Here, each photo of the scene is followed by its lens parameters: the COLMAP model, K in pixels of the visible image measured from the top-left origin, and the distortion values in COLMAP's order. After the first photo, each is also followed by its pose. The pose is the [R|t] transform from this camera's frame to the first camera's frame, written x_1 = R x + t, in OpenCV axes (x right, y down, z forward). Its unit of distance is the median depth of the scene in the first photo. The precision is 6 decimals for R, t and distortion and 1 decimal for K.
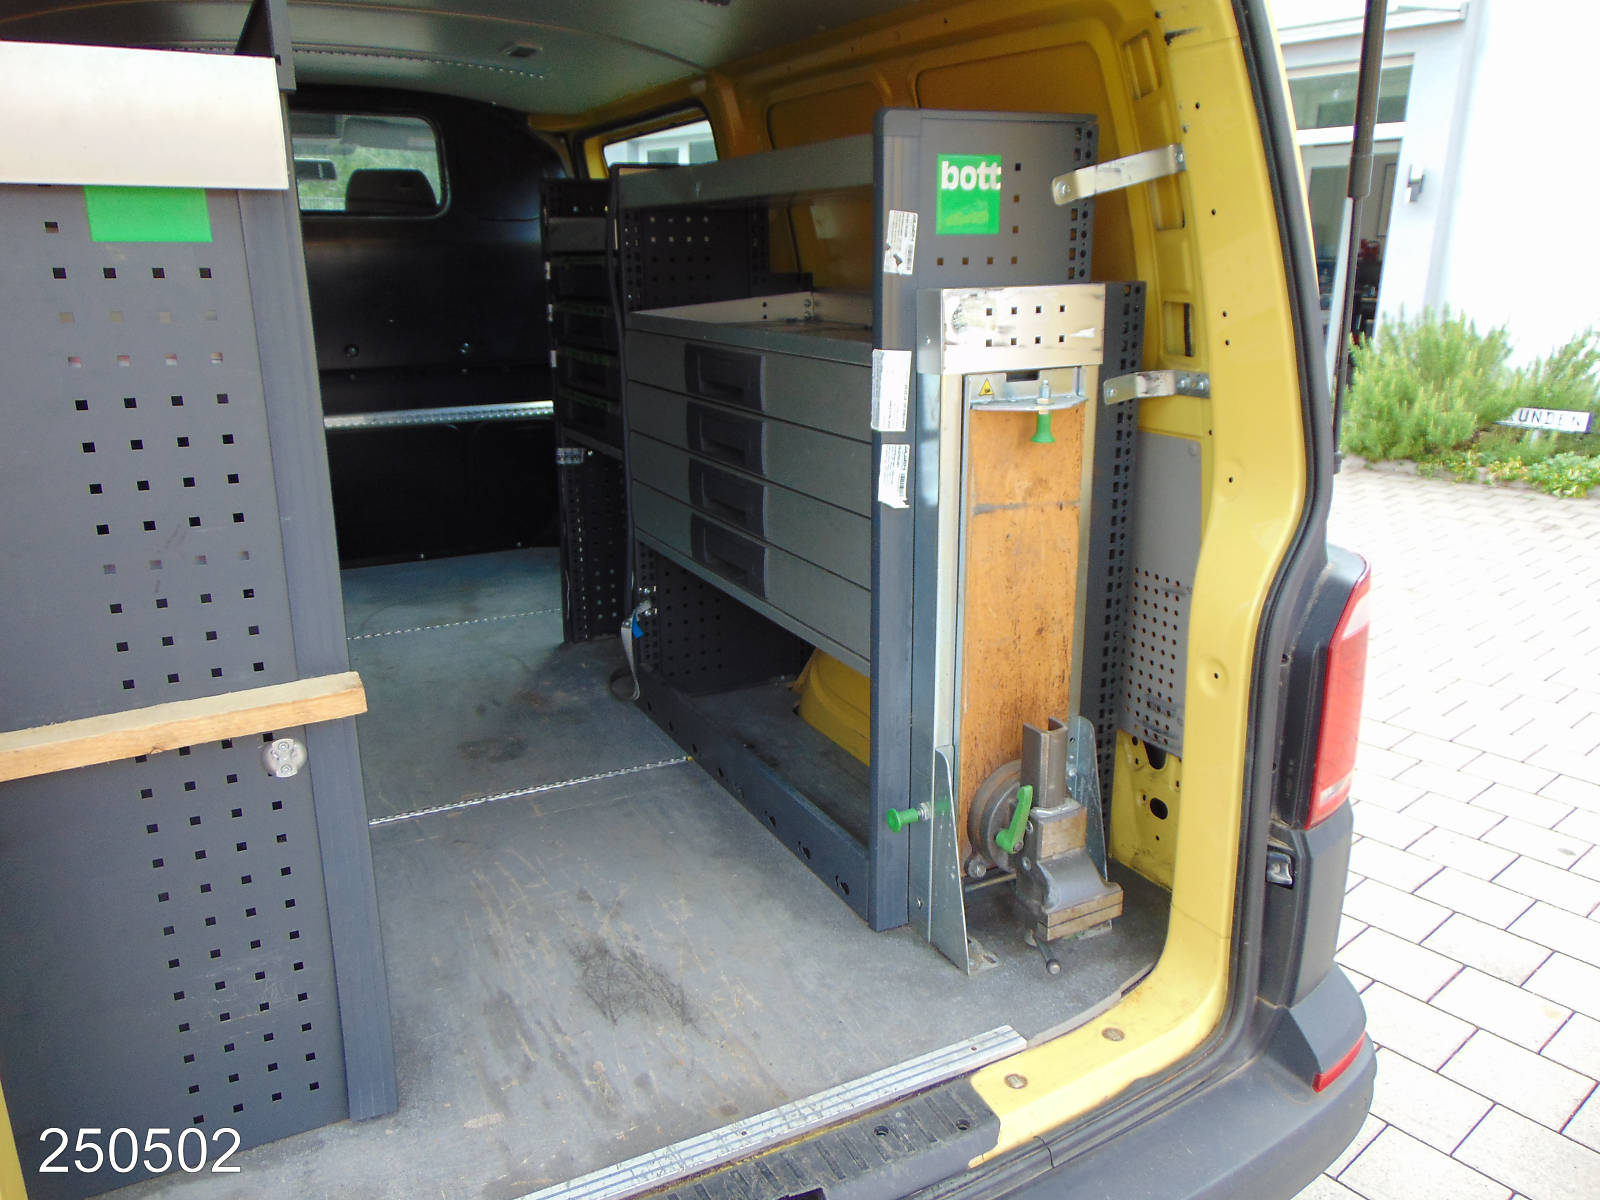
lens RADIAL K [[1196.5, 0, 800.0], [0, 1196.5, 600.0], [0, 0, 1]] dist [-0.036406, 0.097279]
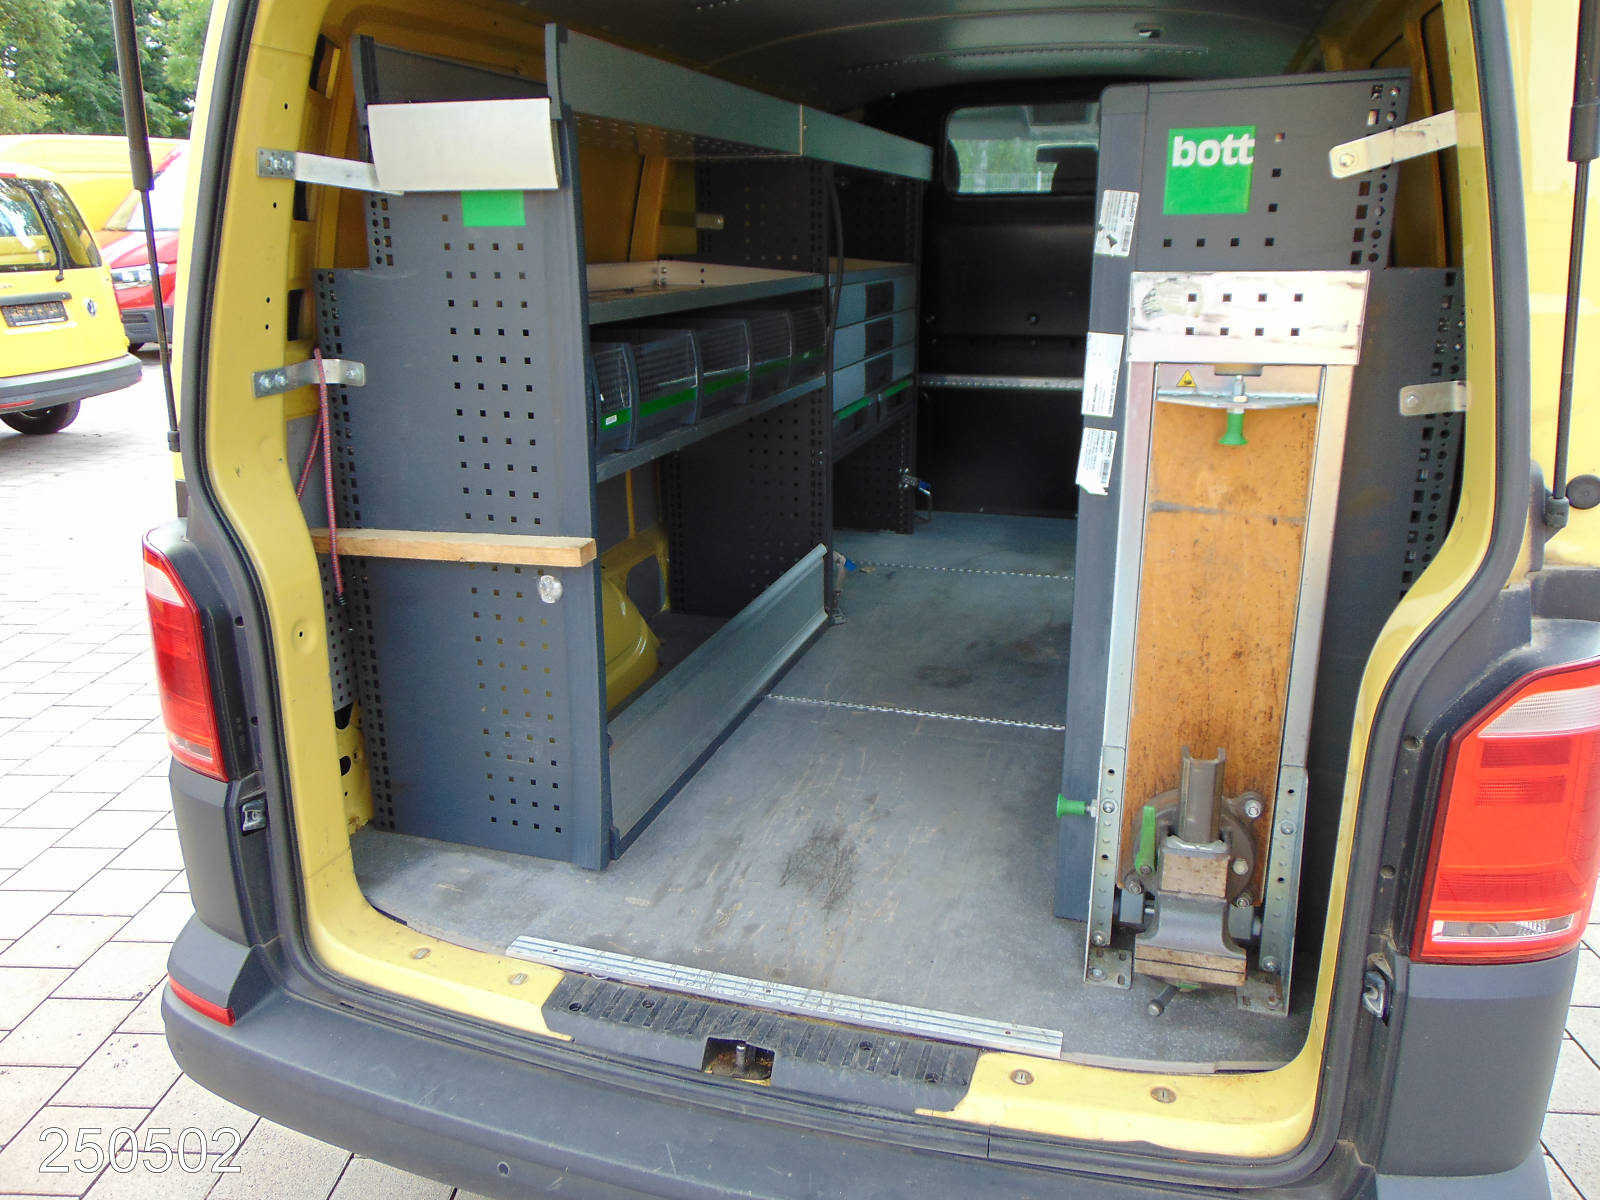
lens RADIAL K [[1196.5, 0, 800.0], [0, 1196.5, 600.0], [0, 0, 1]] dist [-0.036406, 0.097279]
pose [[0.722424, 0.206209, -0.659986, 0.586384], [-0.193624, 0.976639, 0.093204, -0.036885], [0.663787, 0.060456, 0.745474, 0.111560]]
